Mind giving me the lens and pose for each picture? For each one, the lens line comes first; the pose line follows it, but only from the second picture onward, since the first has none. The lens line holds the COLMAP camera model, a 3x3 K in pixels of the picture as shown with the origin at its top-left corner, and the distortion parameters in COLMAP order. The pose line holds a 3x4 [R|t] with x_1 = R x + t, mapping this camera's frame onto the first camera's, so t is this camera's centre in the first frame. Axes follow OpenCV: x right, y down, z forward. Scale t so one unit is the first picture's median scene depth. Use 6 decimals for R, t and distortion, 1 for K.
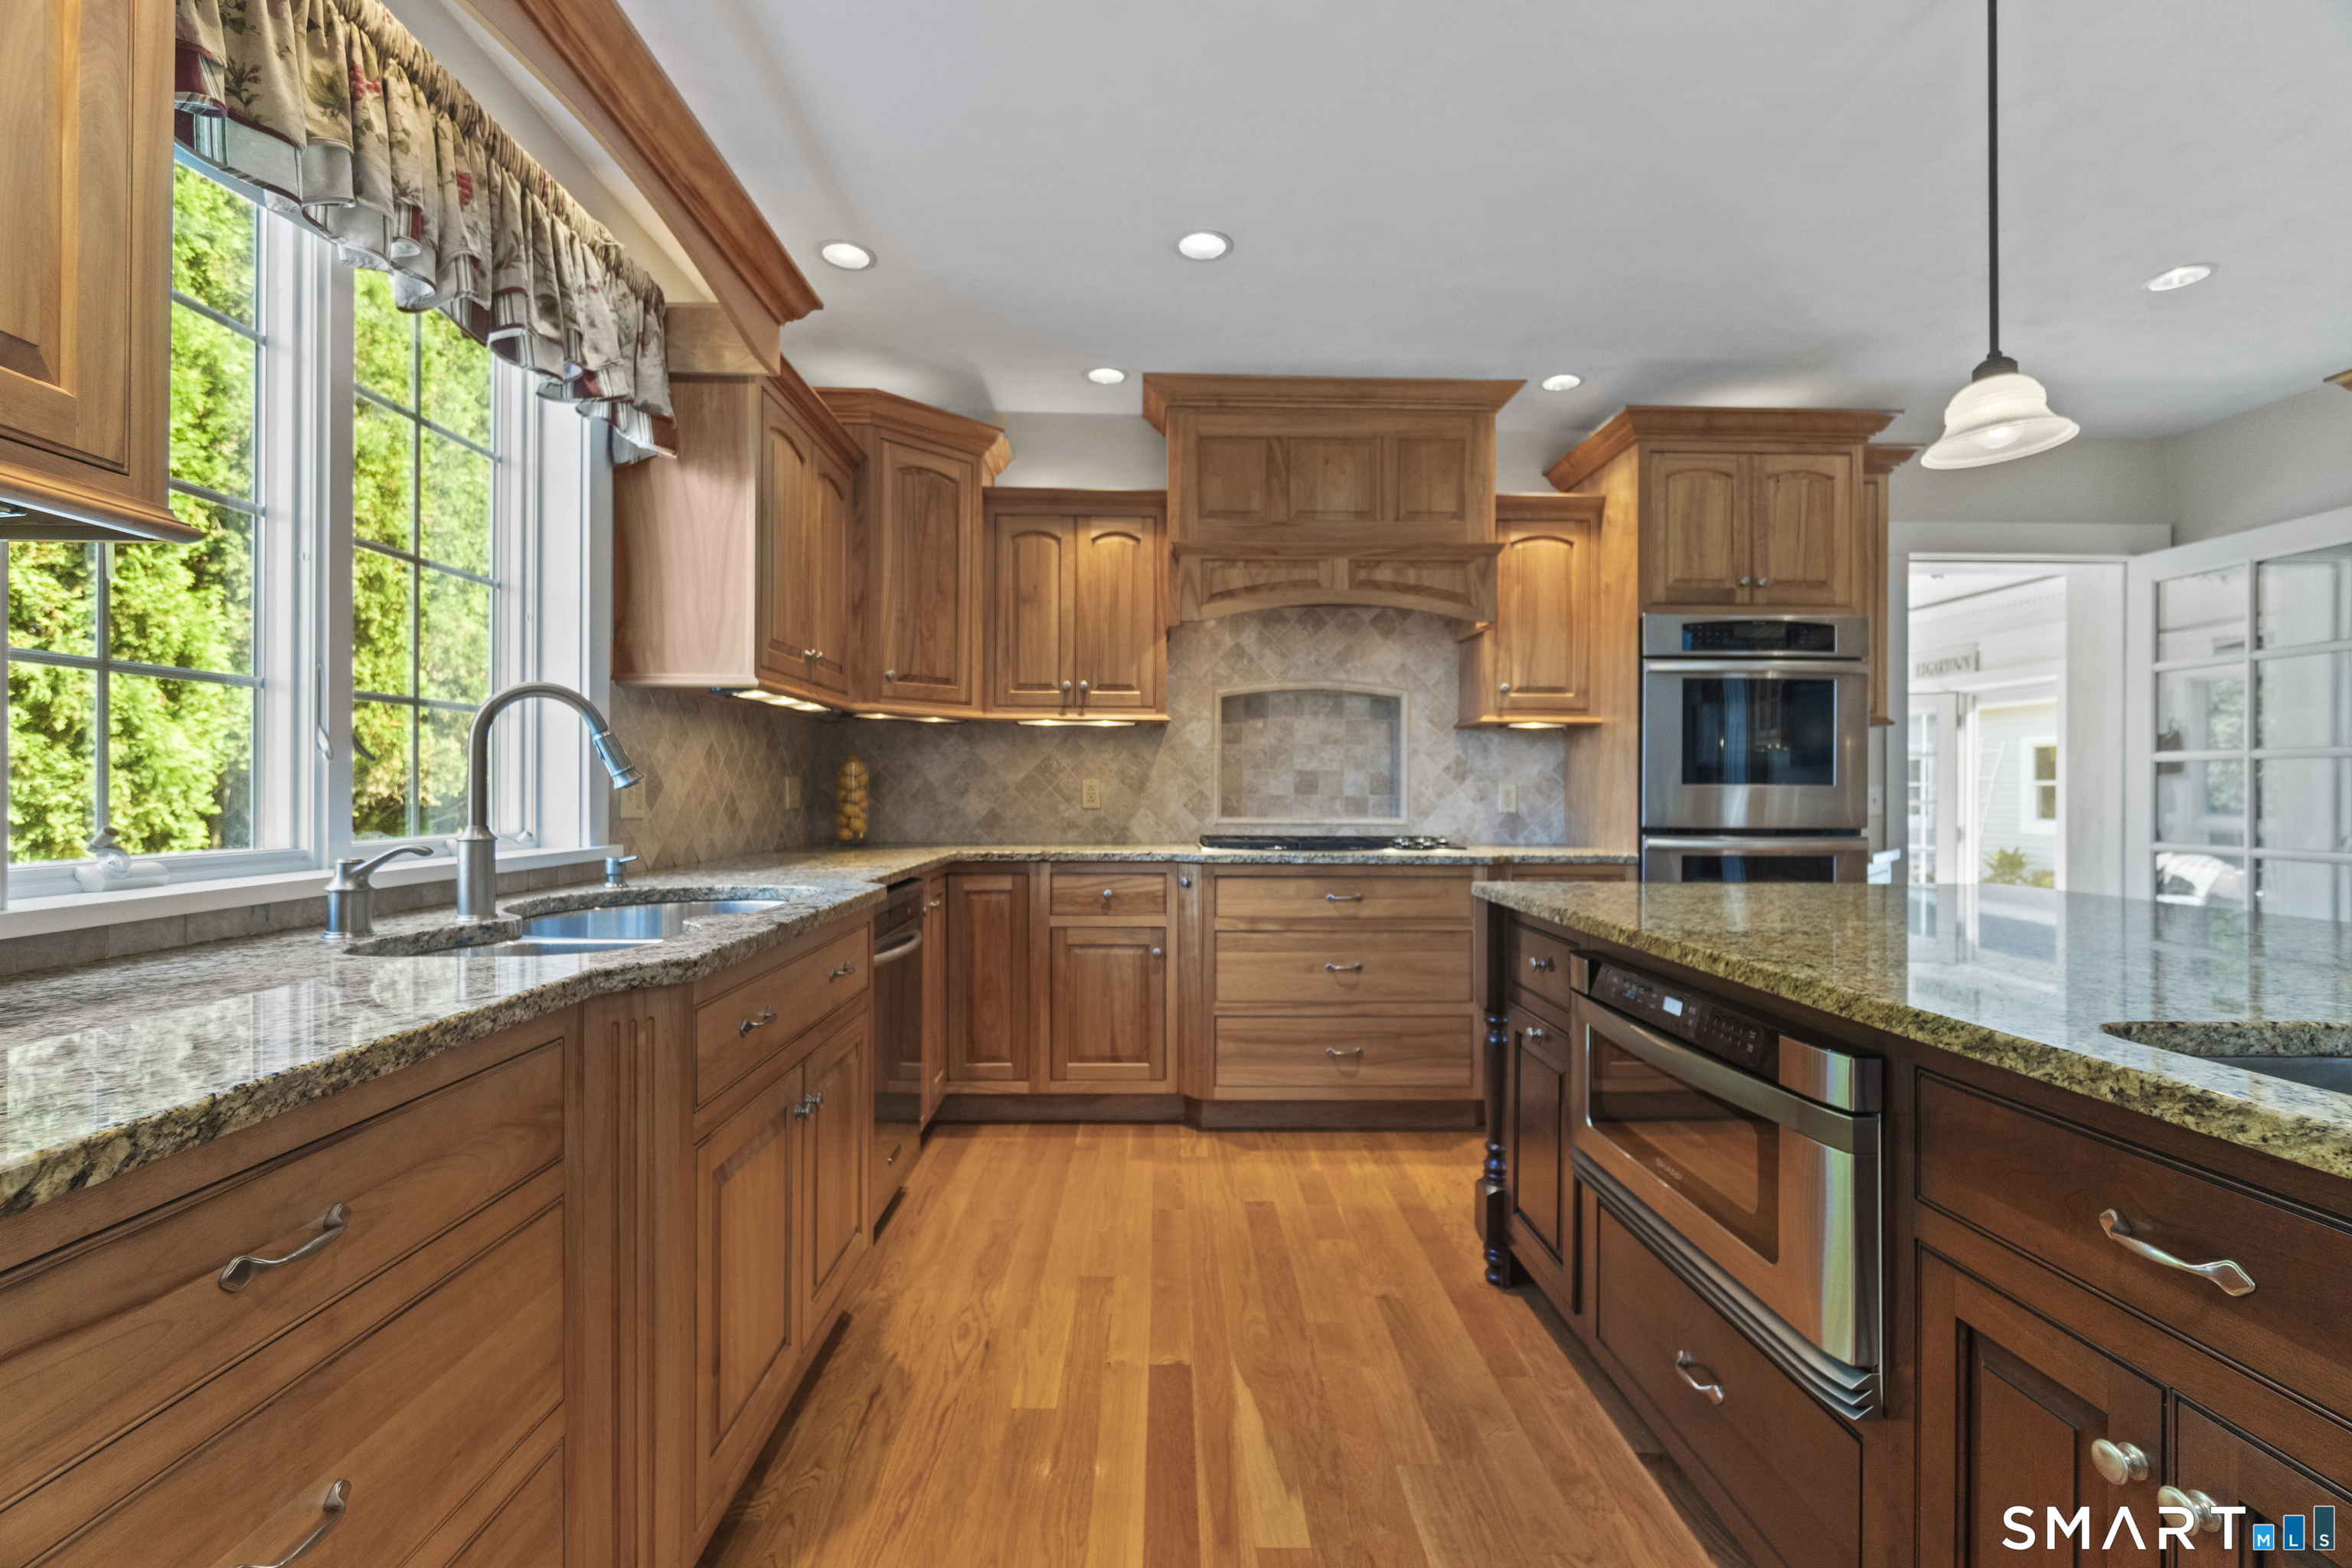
lens RADIAL K [[1023.3, 0, 1159.7], [0, 1023.3, 789.8], [0, 0, 1]] dist [-0.001424, -0.001336]
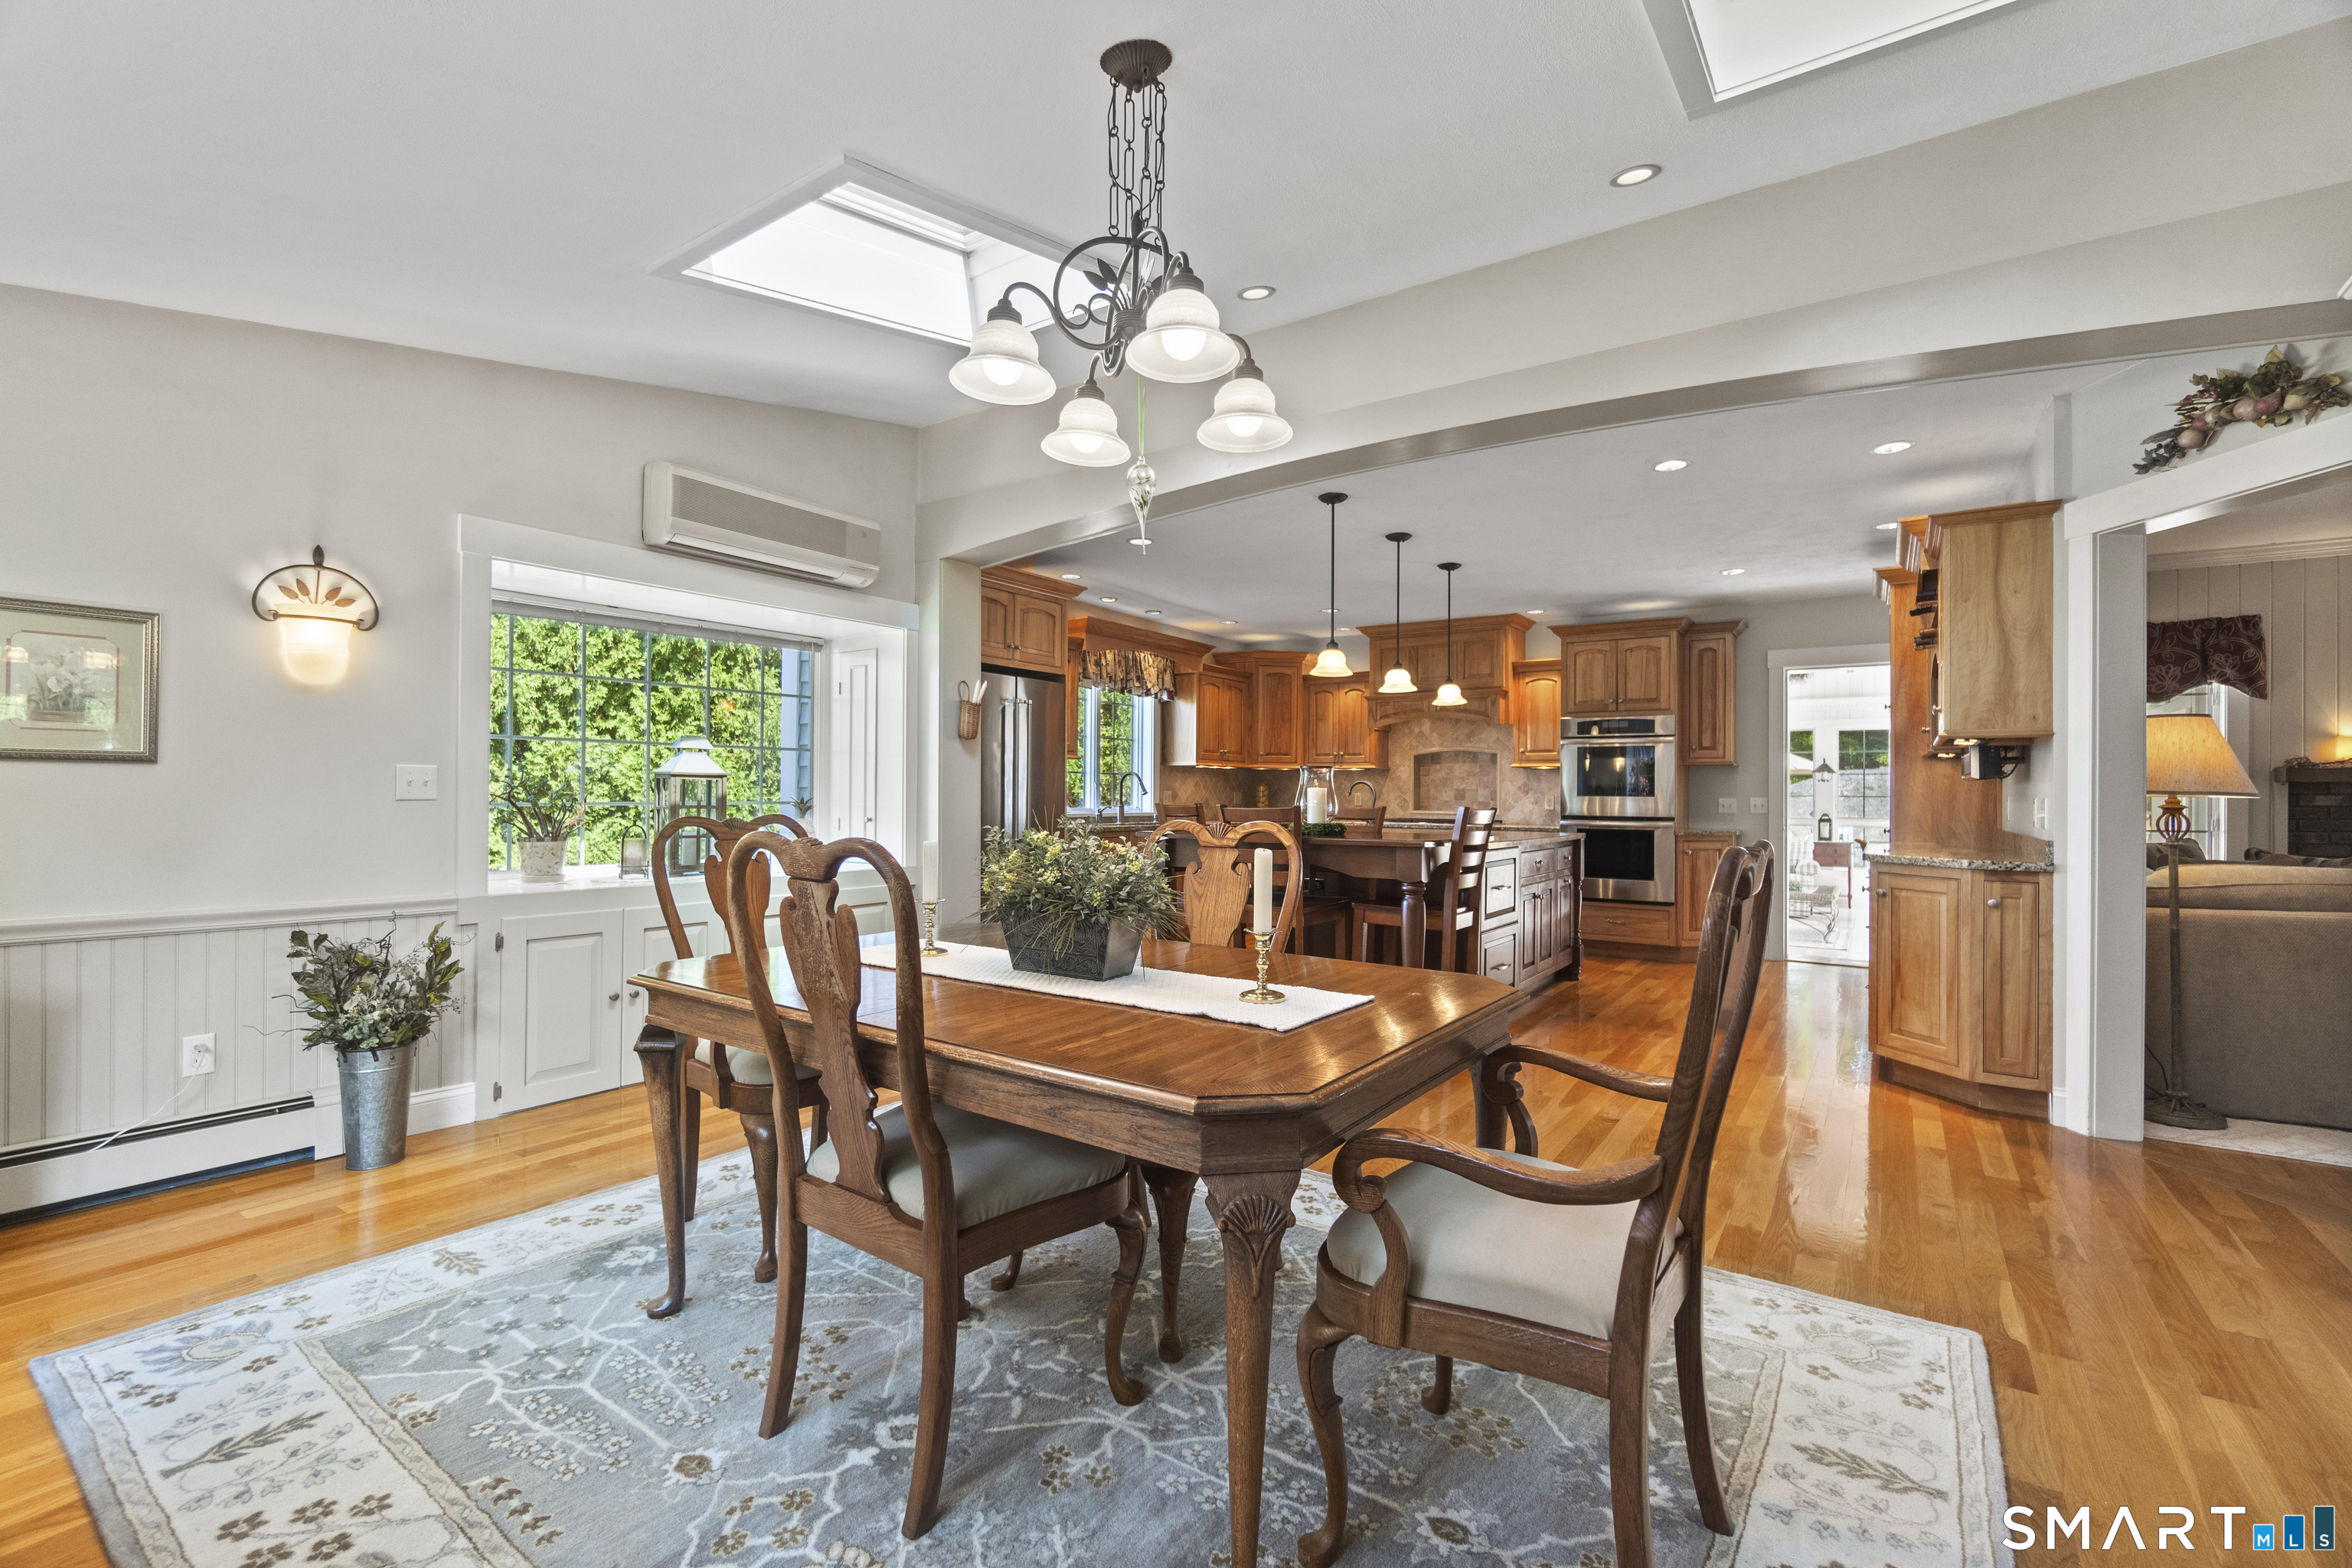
lens RADIAL K [[1023.3, 0, 1174.1], [0, 1023.3, 799.3], [0, 0, 1]] dist [-0.001424, -0.001336]
pose [[0.820430, 0.005012, -0.571726, 1.033865], [-0.006425, 0.999979, -0.000453, 0.008599], [0.571712, 0.004045, 0.820445, -1.263265]]
